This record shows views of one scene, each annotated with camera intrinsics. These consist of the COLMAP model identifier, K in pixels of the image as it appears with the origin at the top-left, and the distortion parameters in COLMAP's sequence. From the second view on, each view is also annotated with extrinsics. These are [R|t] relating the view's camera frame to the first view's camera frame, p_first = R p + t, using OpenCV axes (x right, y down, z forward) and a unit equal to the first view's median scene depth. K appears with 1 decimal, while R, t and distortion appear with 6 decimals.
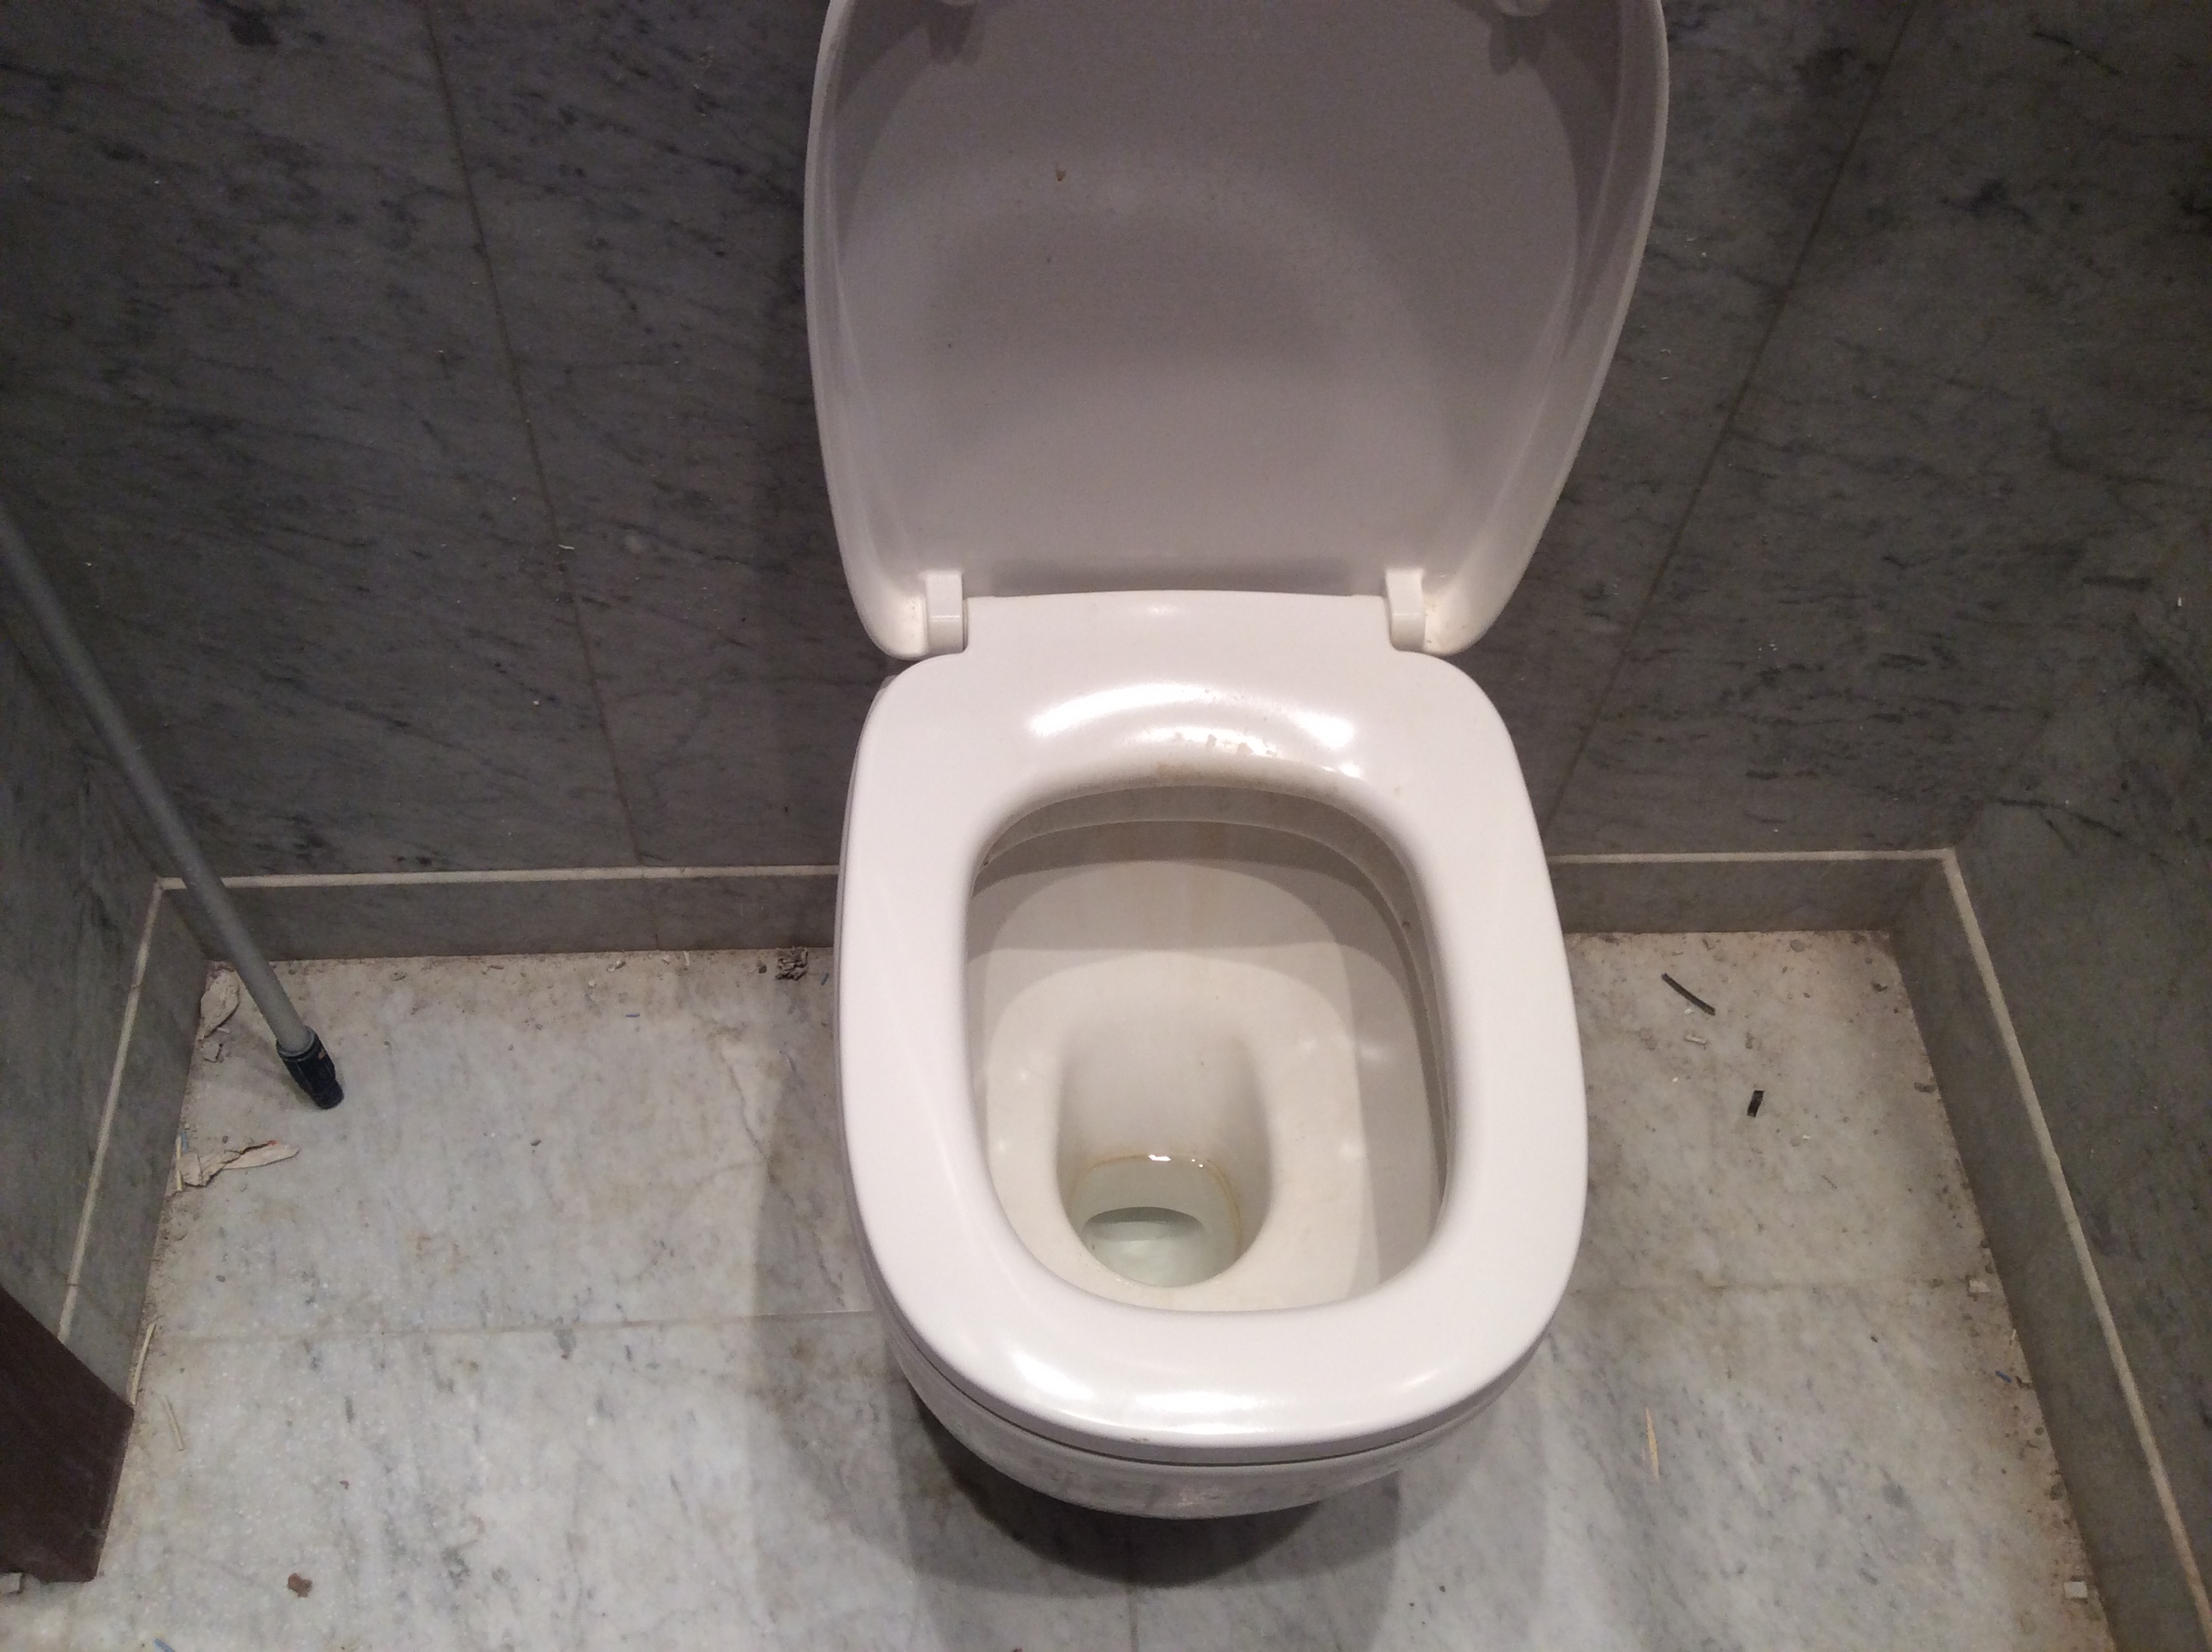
lens RADIAL K [[1935.3, 0, 1106.0], [0, 1935.3, 826.0], [0, 0, 1]] dist [0.005205, -0.058631]
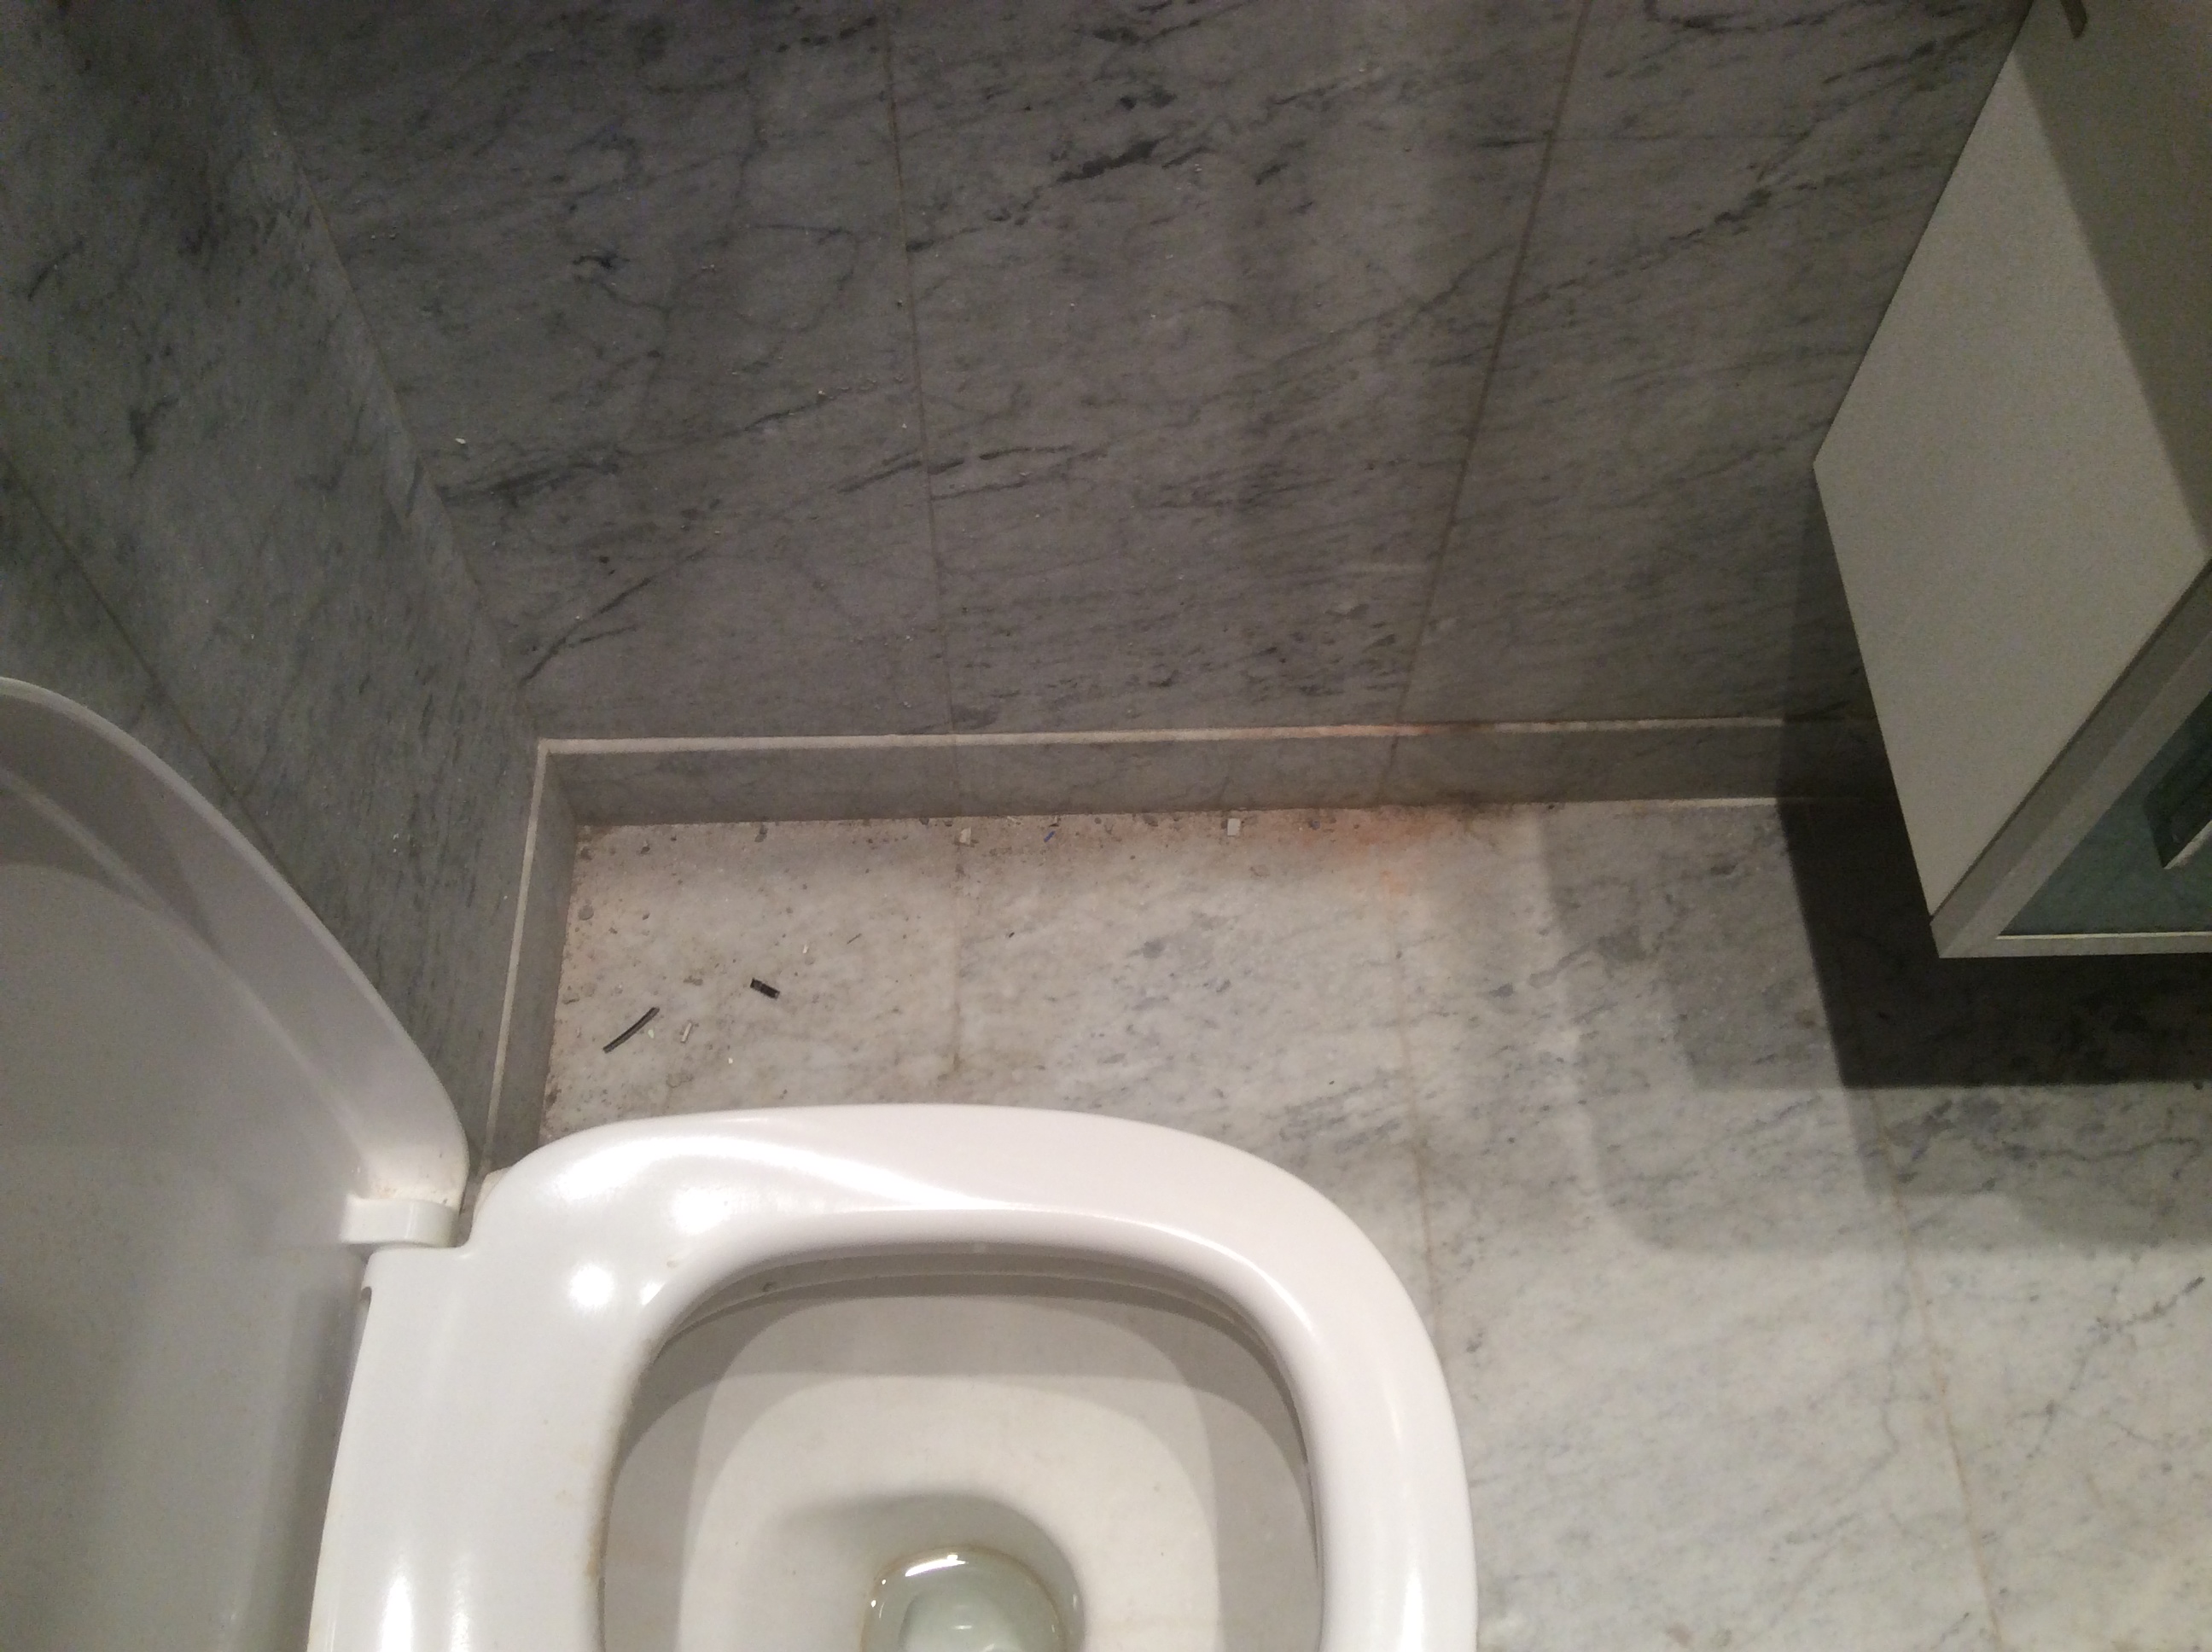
lens RADIAL K [[1914.5, 0, 1106.0], [0, 1914.5, 826.0], [0, 0, 1]] dist [0.214628, -0.538842]
pose [[0.043396, -0.888054, 0.457687, -0.038249], [0.843557, 0.278025, 0.459471, -0.200543], [-0.535283, 0.366146, 0.761189, 0.130406]]
